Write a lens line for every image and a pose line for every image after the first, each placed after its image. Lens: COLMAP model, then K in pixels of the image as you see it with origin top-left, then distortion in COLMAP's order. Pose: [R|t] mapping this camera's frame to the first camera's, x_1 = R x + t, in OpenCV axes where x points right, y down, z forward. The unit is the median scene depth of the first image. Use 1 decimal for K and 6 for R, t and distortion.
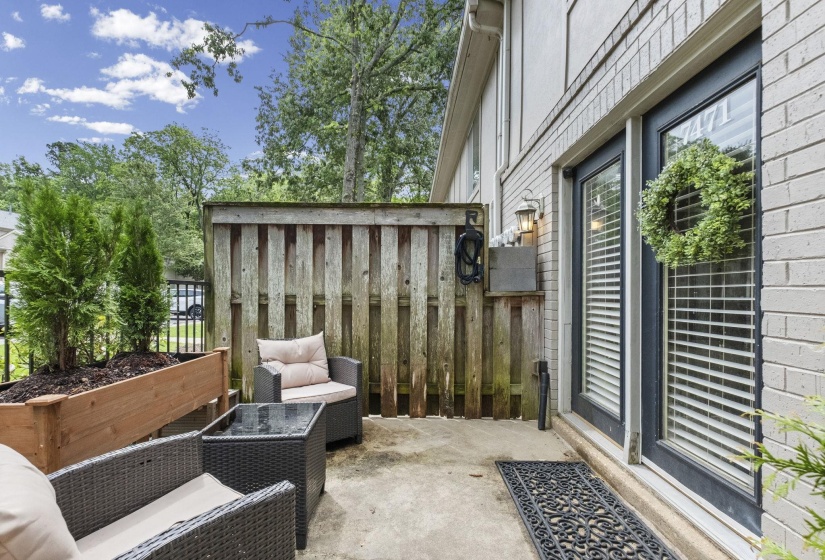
lens RADIAL K [[376.7, 0, 405.0], [0, 376.7, 283.8], [0, 0, 1]] dist [0.003906, -0.005046]
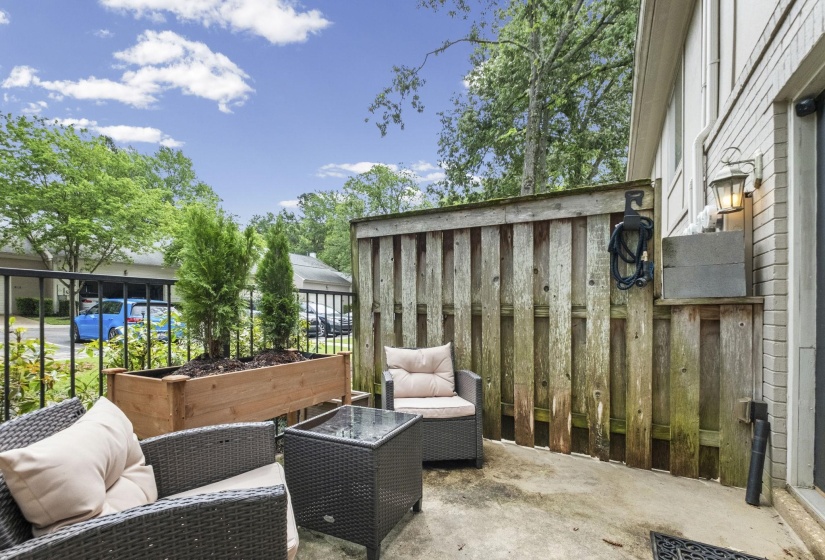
lens RADIAL K [[376.7, 0, 406.4], [0, 376.7, 305.7], [0, 0, 1]] dist [0.003906, -0.005046]
pose [[0.873529, -0.001333, -0.486771, 0.143049], [0.005875, 0.999952, 0.007805, 0.025666], [0.486738, -0.009678, 0.873495, 0.118886]]
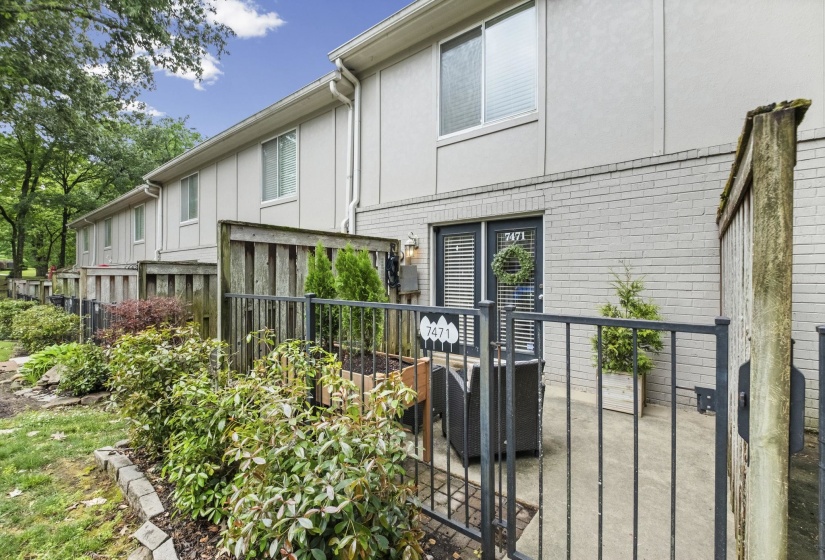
lens RADIAL K [[376.7, 0, 412.7], [0, 376.7, 275.6], [0, 0, 1]] dist [0.003906, -0.005046]
pose [[0.634689, -0.006213, 0.772742, -1.036046], [-0.010616, 0.999803, 0.016758, -0.080931], [-0.772695, -0.018840, 0.634498, -0.122655]]
